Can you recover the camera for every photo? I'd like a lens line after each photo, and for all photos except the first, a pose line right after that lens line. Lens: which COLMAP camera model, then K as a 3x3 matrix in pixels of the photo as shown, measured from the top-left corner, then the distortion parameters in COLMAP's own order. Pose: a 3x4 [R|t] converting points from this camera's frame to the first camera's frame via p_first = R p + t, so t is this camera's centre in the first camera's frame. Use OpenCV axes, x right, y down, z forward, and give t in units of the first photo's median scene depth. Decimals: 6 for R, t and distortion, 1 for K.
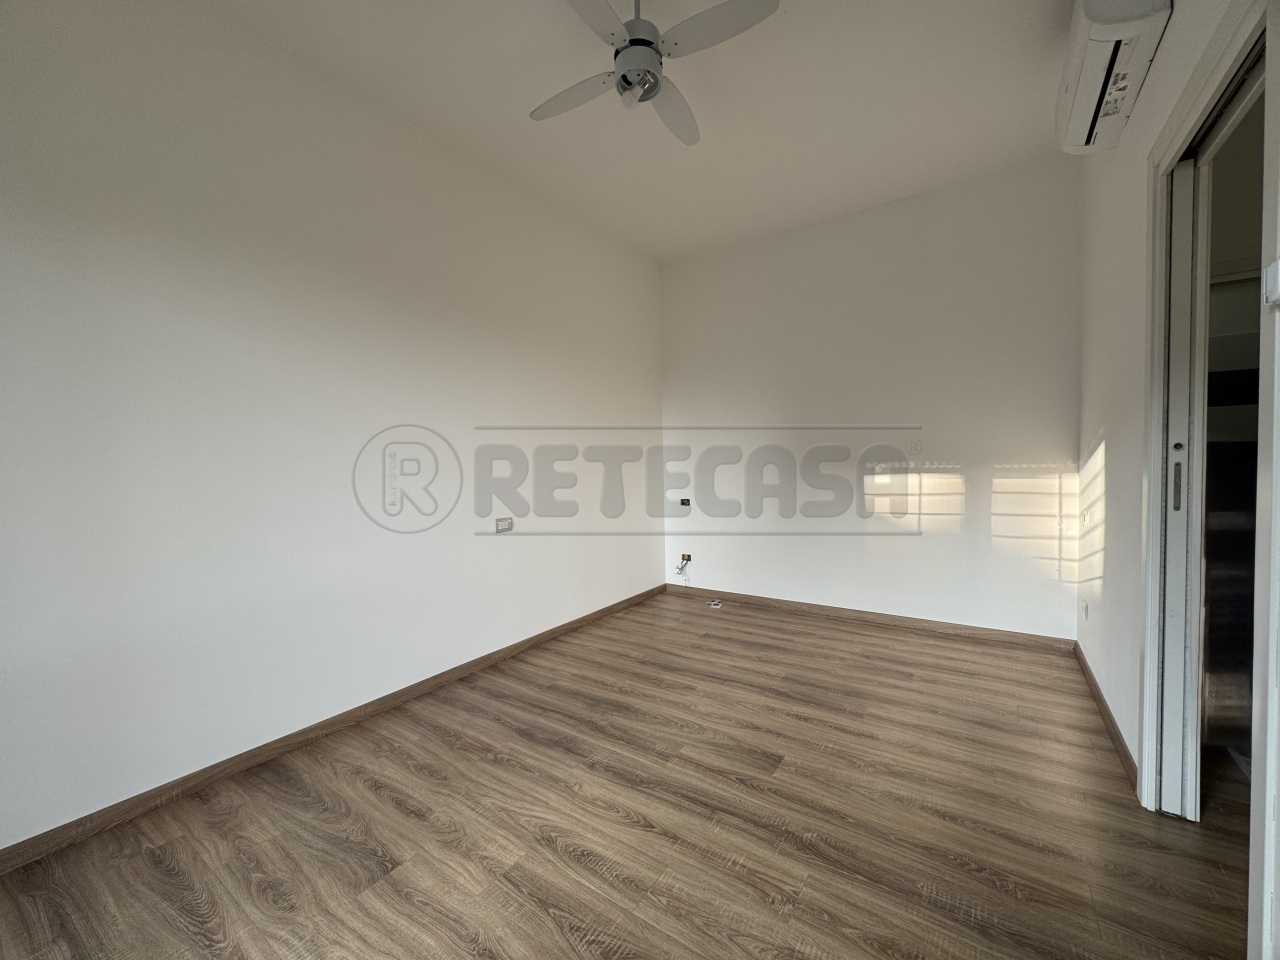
lens RADIAL K [[508.0, 0, 639.0], [0, 508.0, 471.1], [0, 0, 1]] dist [-0.001506, 0.000760]
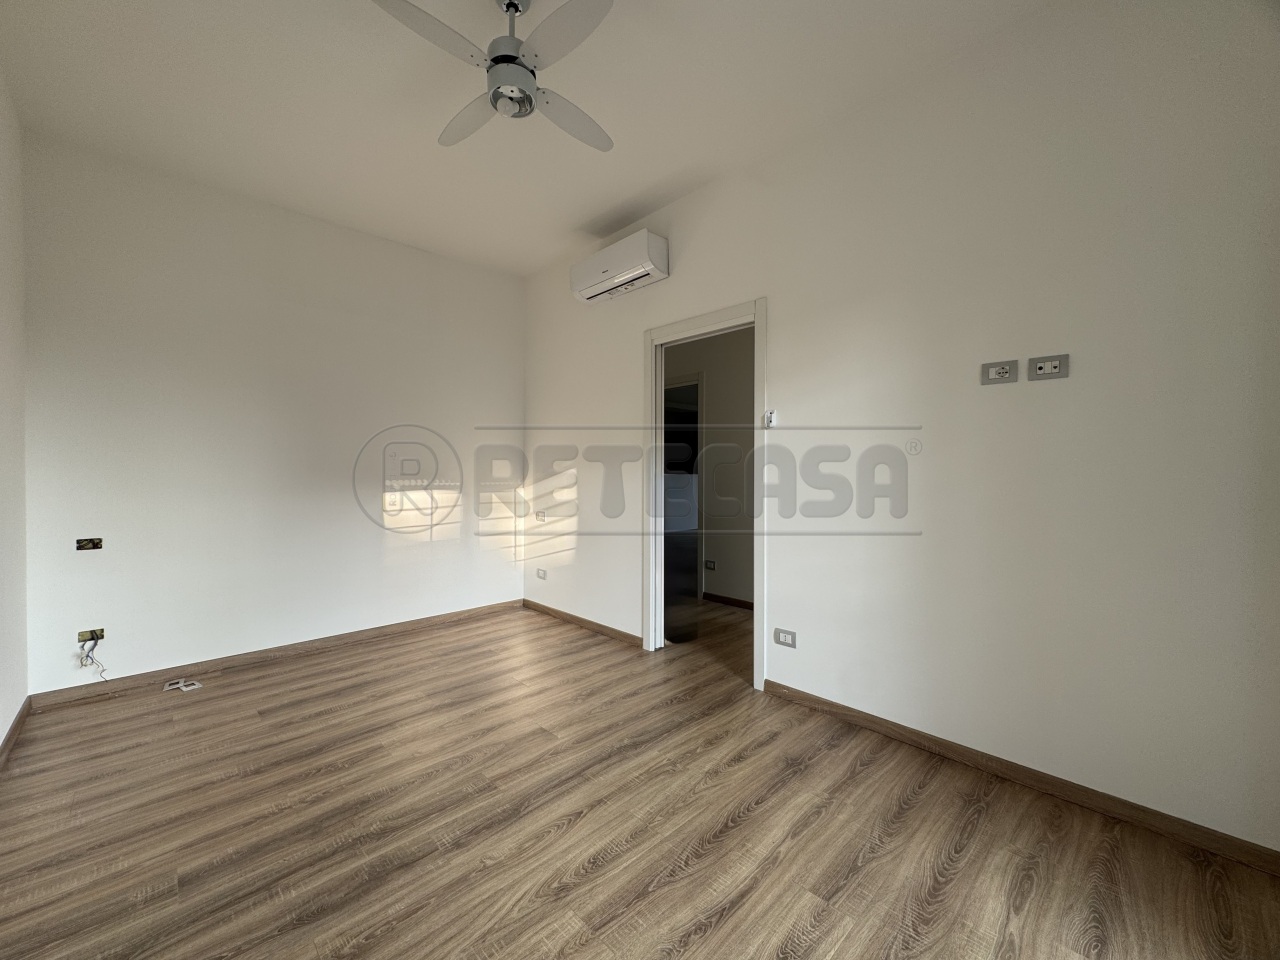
lens RADIAL K [[508.0, 0, 640.1], [0, 508.0, 471.1], [0, 0, 1]] dist [-0.001506, 0.000760]
pose [[0.193854, 0.023539, 0.980748, -0.724695], [0.014547, 0.999533, -0.026865, -0.000674], [-0.980923, 0.019475, 0.193421, 0.454633]]
